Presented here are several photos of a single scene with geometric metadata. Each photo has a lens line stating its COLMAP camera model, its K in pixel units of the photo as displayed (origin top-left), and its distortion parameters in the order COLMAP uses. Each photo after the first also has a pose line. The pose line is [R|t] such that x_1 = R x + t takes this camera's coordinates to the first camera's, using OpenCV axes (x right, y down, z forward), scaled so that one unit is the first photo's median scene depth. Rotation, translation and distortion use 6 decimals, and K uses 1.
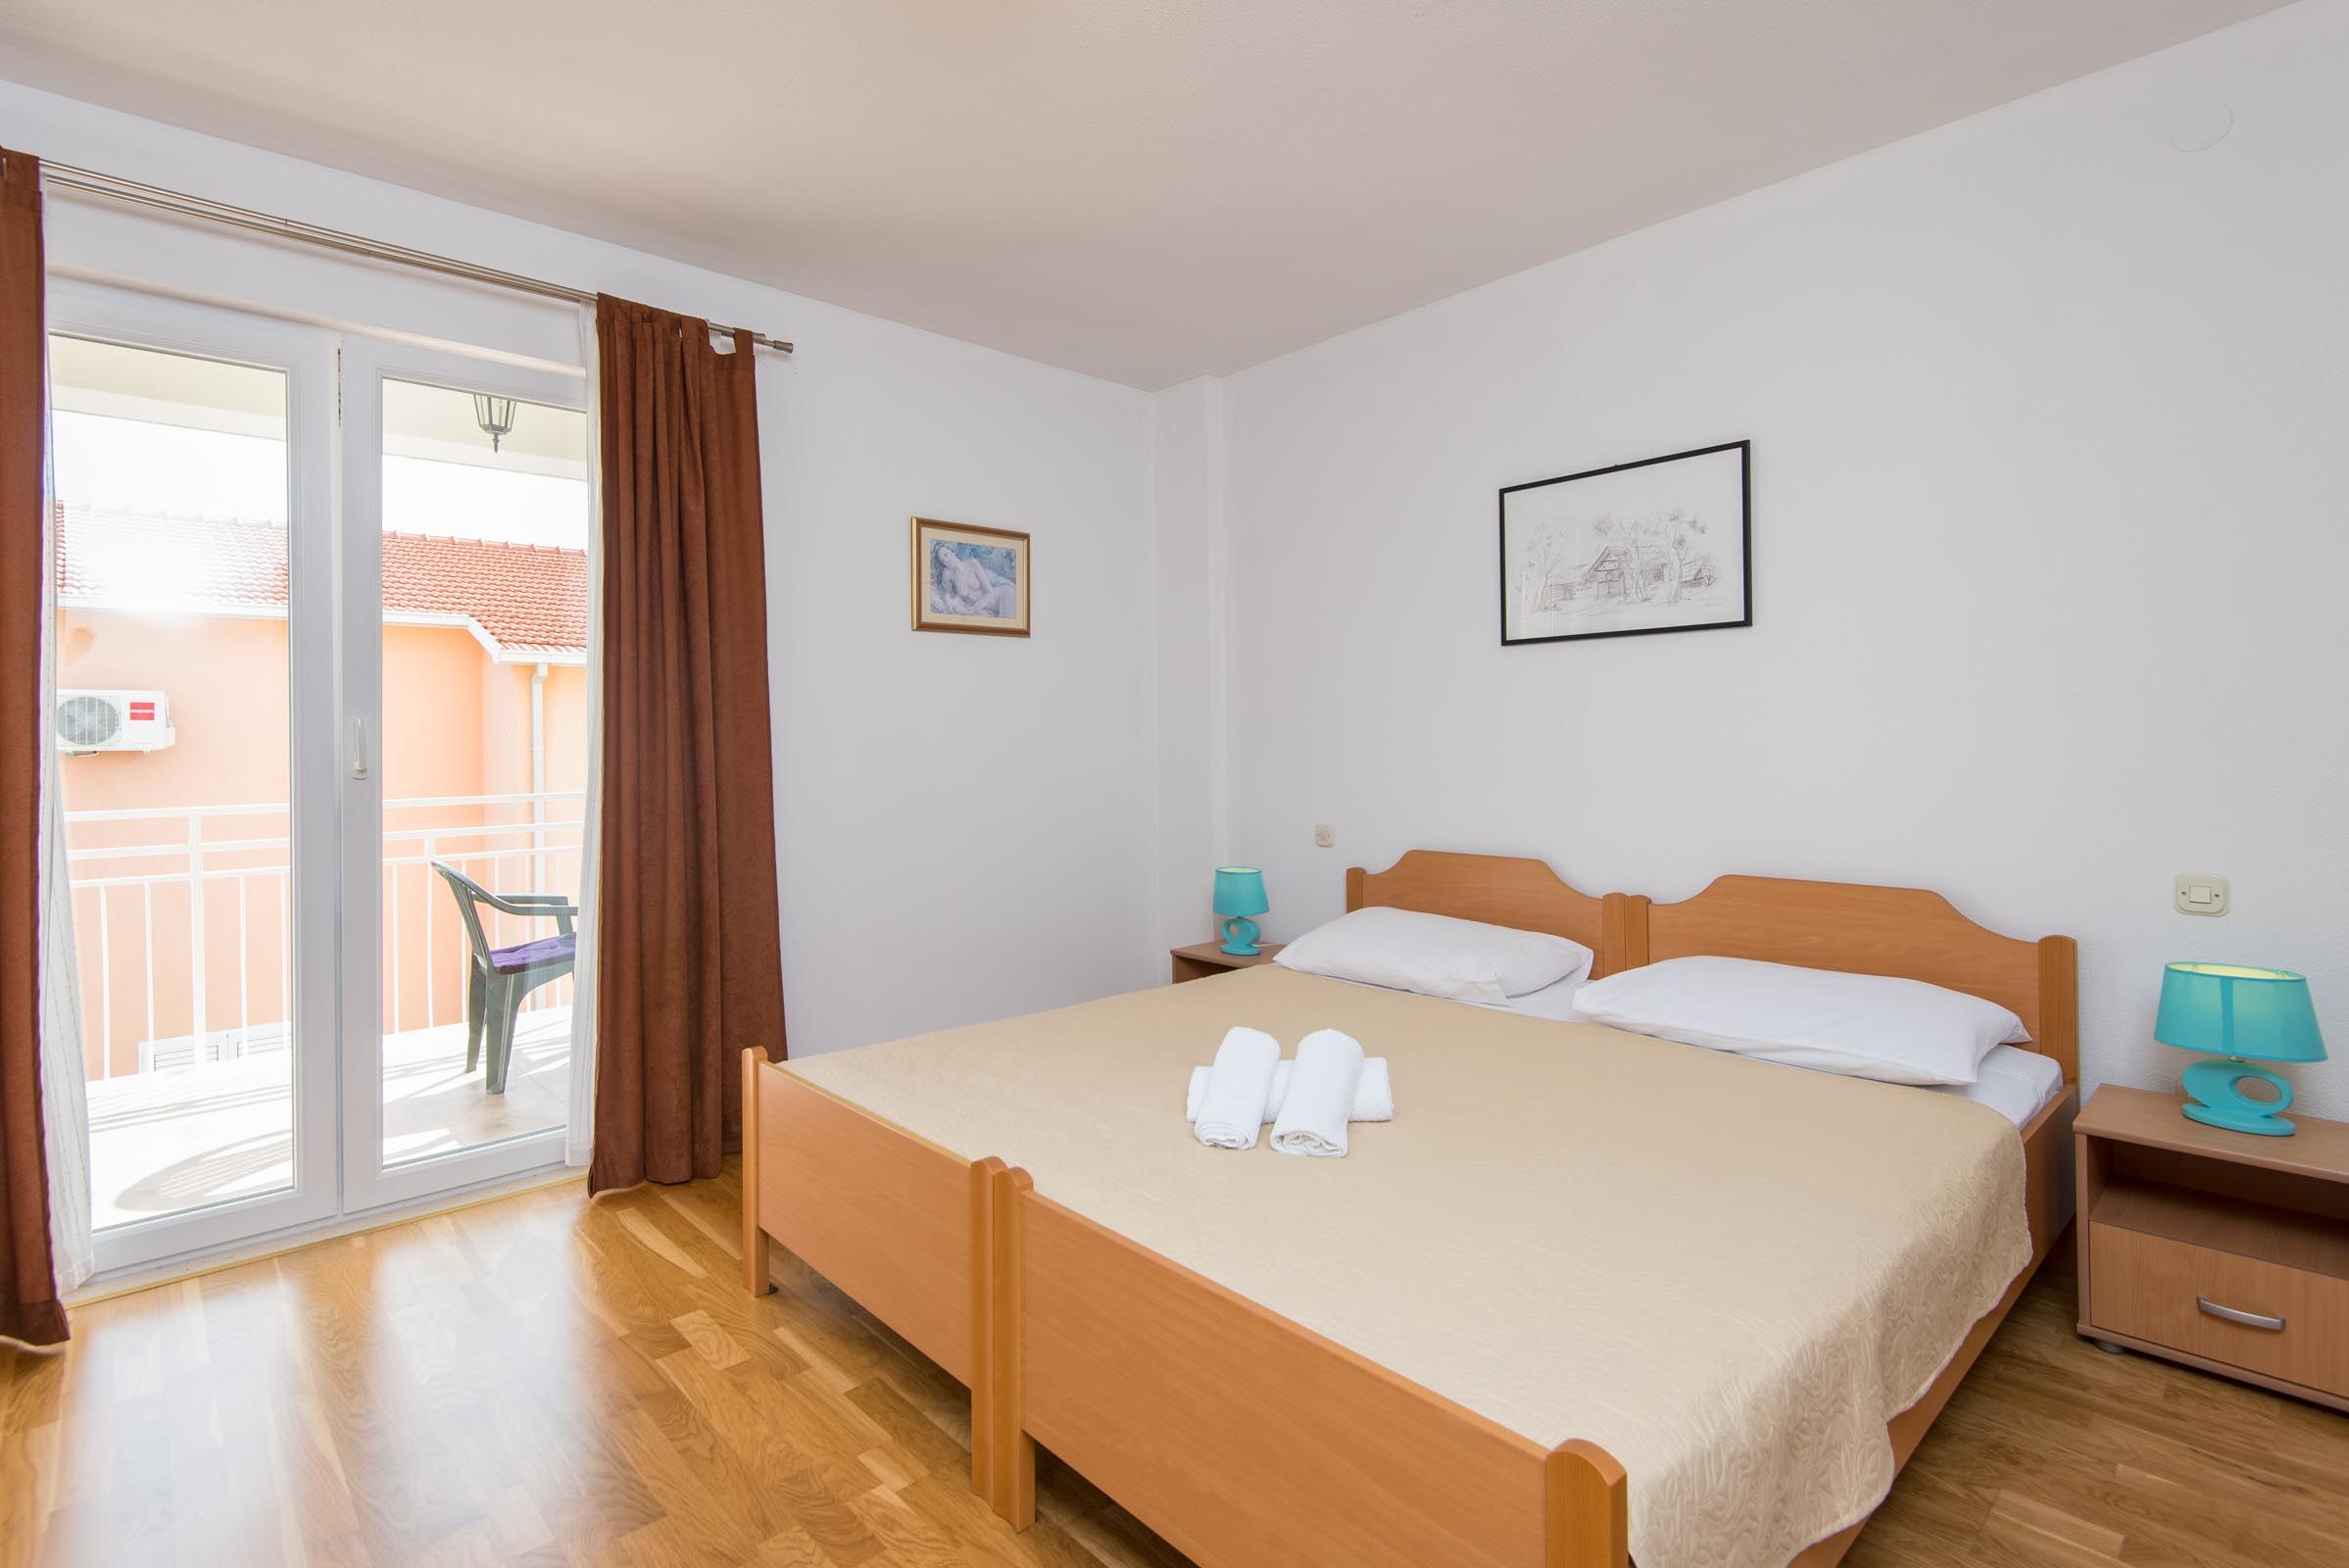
lens RADIAL K [[1106.0, 0, 1173.8], [0, 1106.0, 748.4], [0, 0, 1]] dist [0.031405, -0.019825]
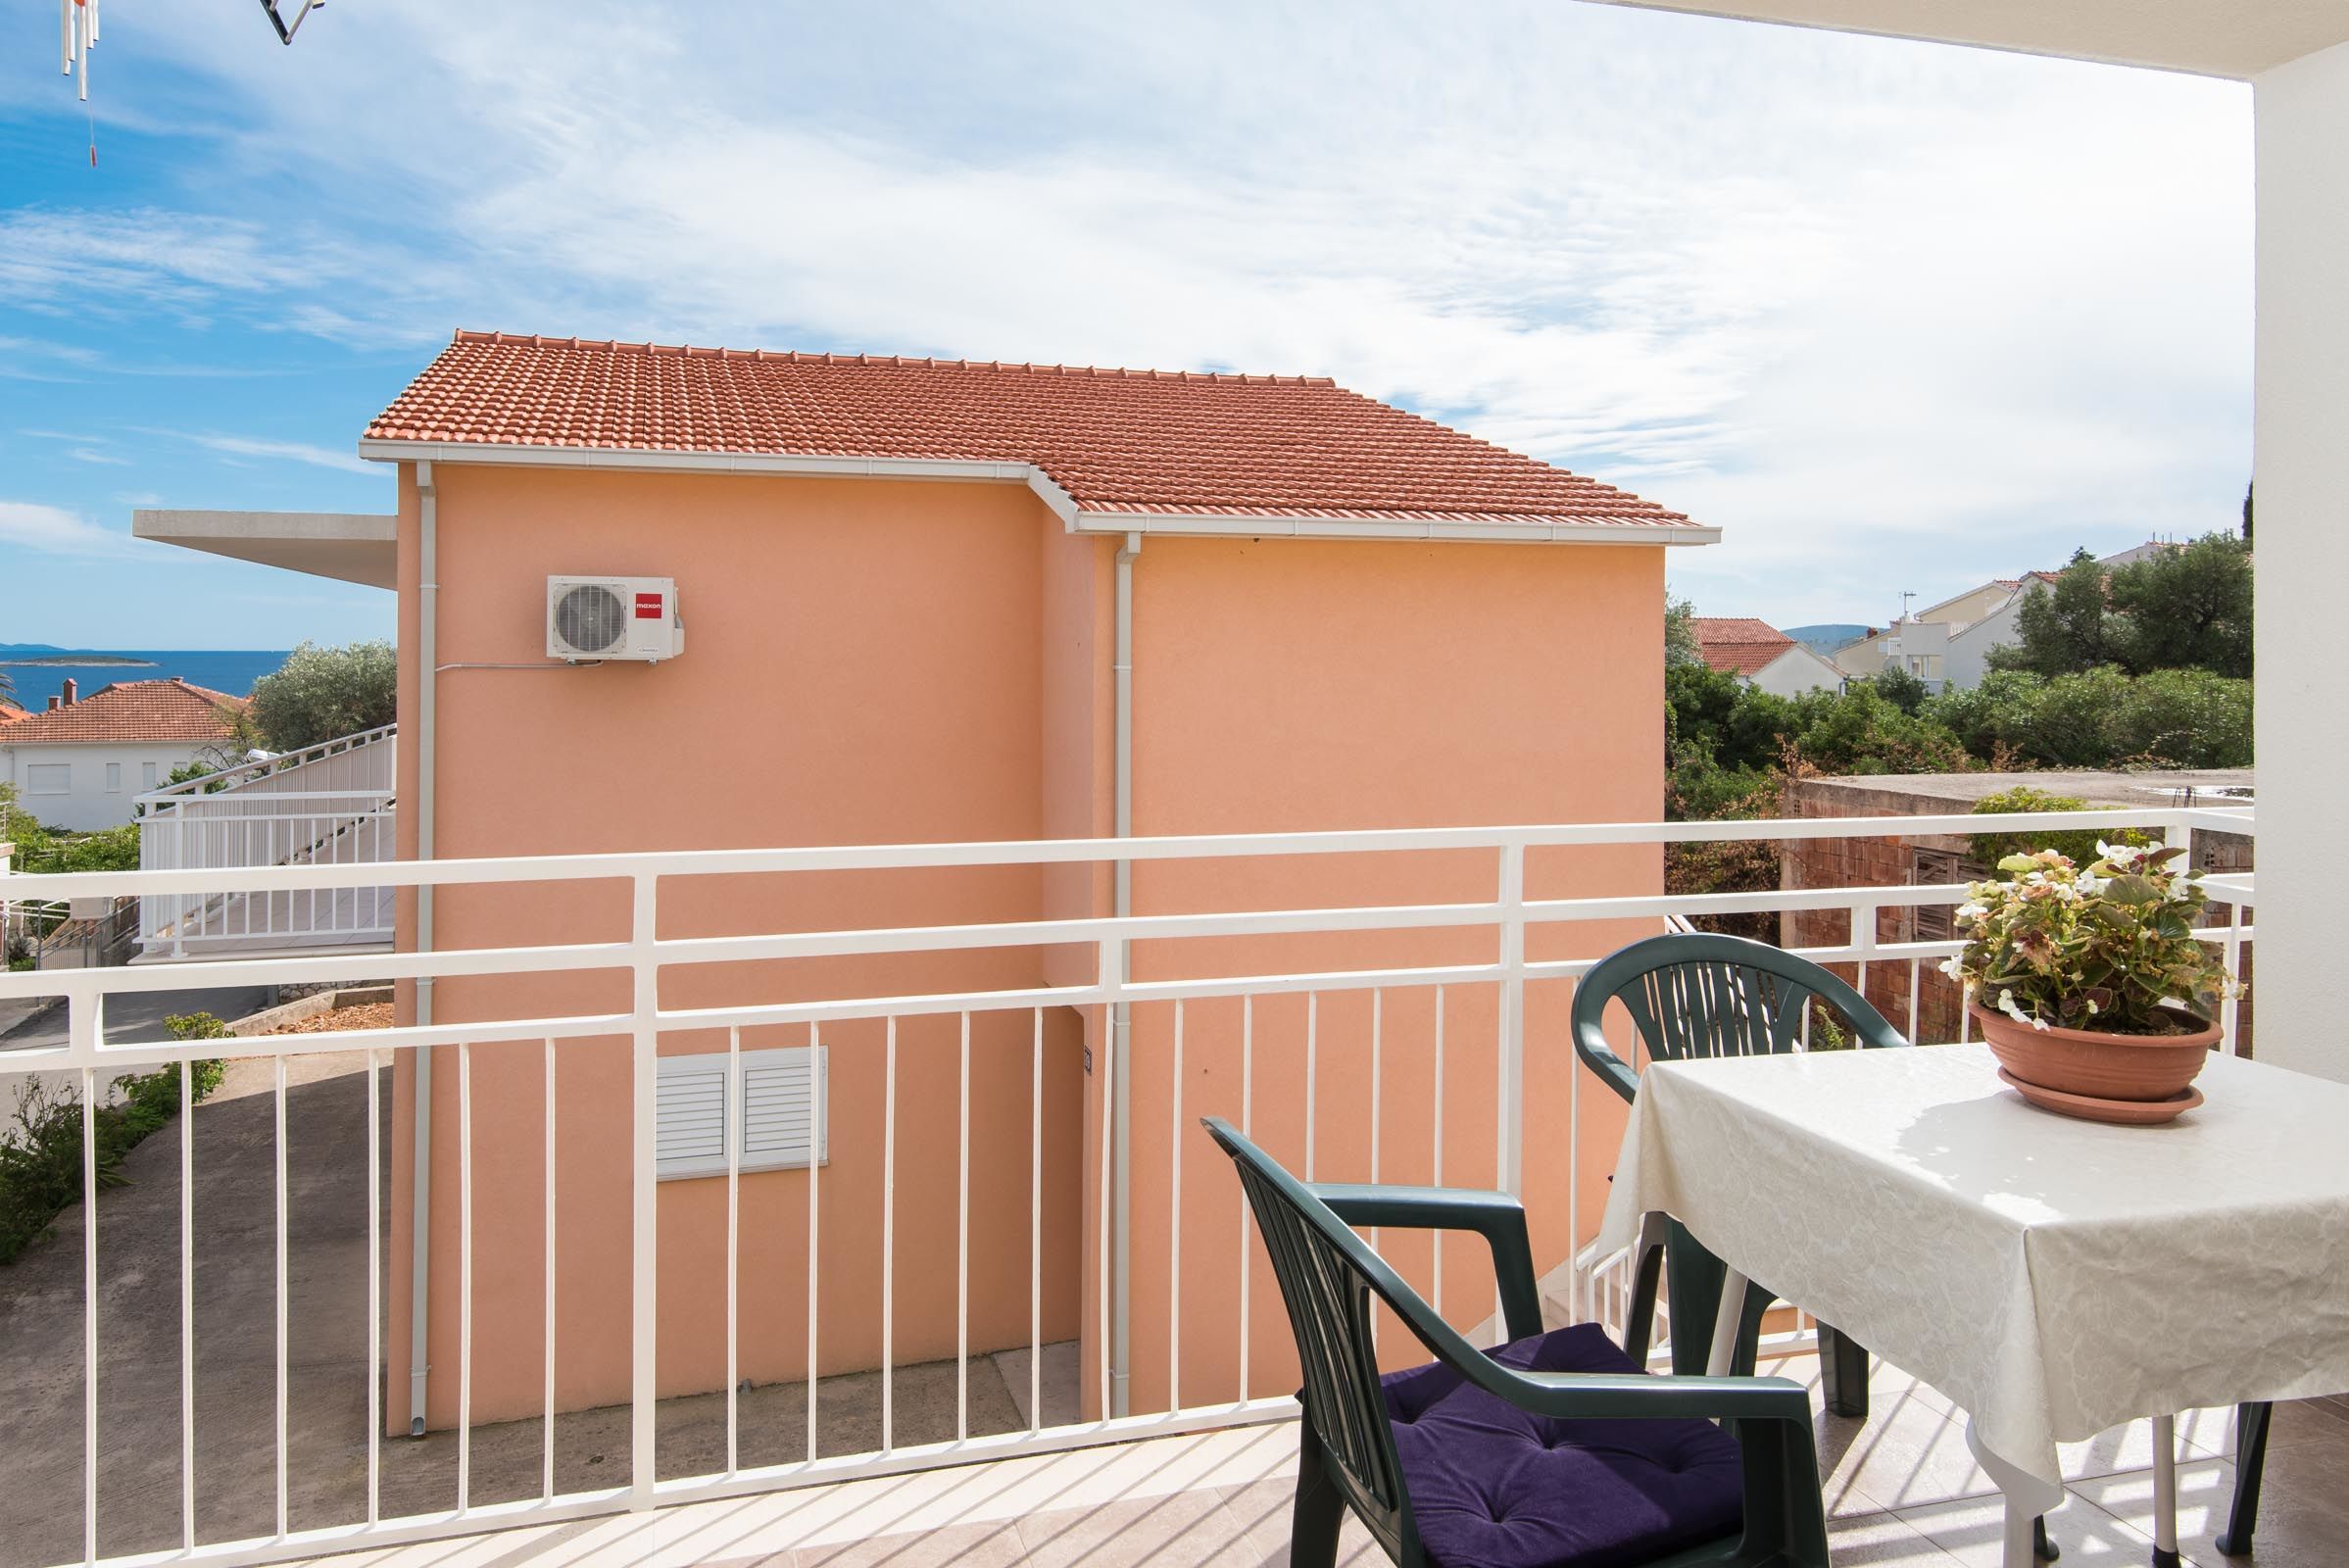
lens RADIAL K [[1624.3, 0, 1167.5], [0, 1624.3, 658.4], [0, 0, 1]] dist [0.020603, -0.026076]
pose [[0.900516, 0.017500, -0.434471, -0.538074], [-0.018278, 0.999830, 0.002387, -0.026605], [0.434439, 0.005791, 0.900683, 0.659105]]
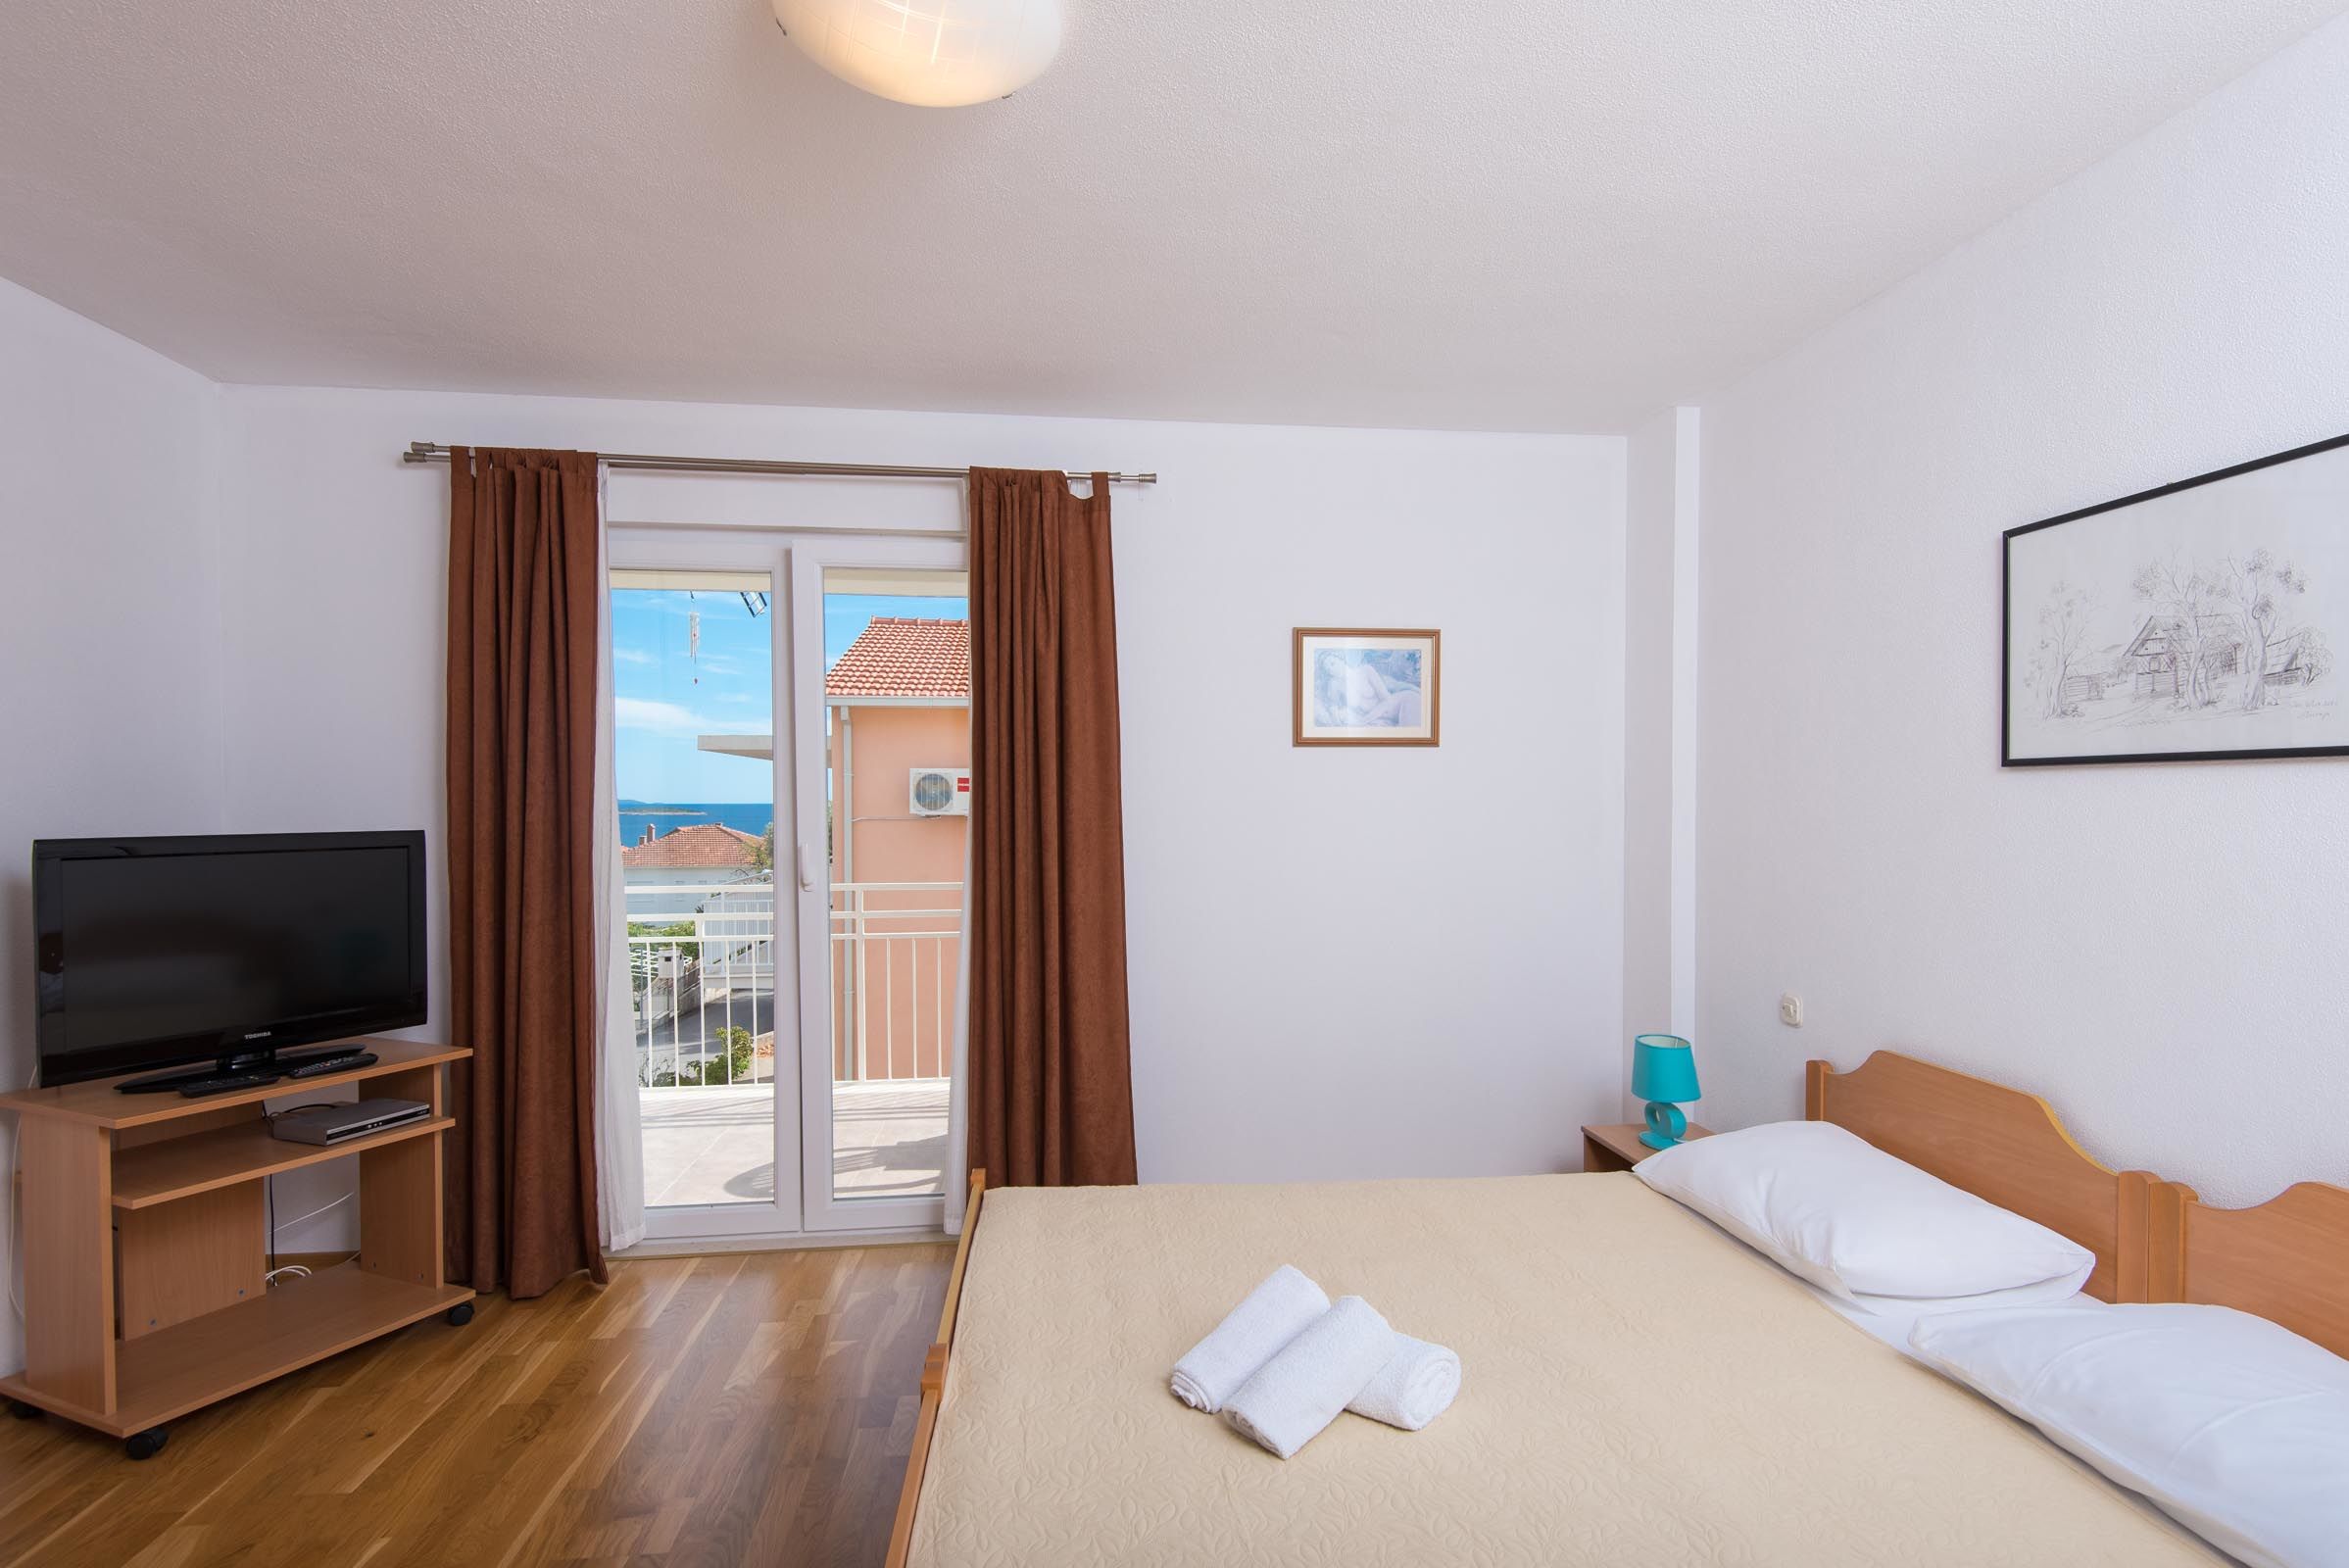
lens RADIAL K [[1196.7, 0, 1179.2], [0, 1196.7, 830.1], [0, 0, 1]] dist [0.002459, -0.000461]
pose [[0.809332, 0.026161, -0.586769, 0.283834], [-0.015475, 0.999611, 0.023223, -0.056541], [0.587148, -0.009714, 0.809421, 0.110815]]
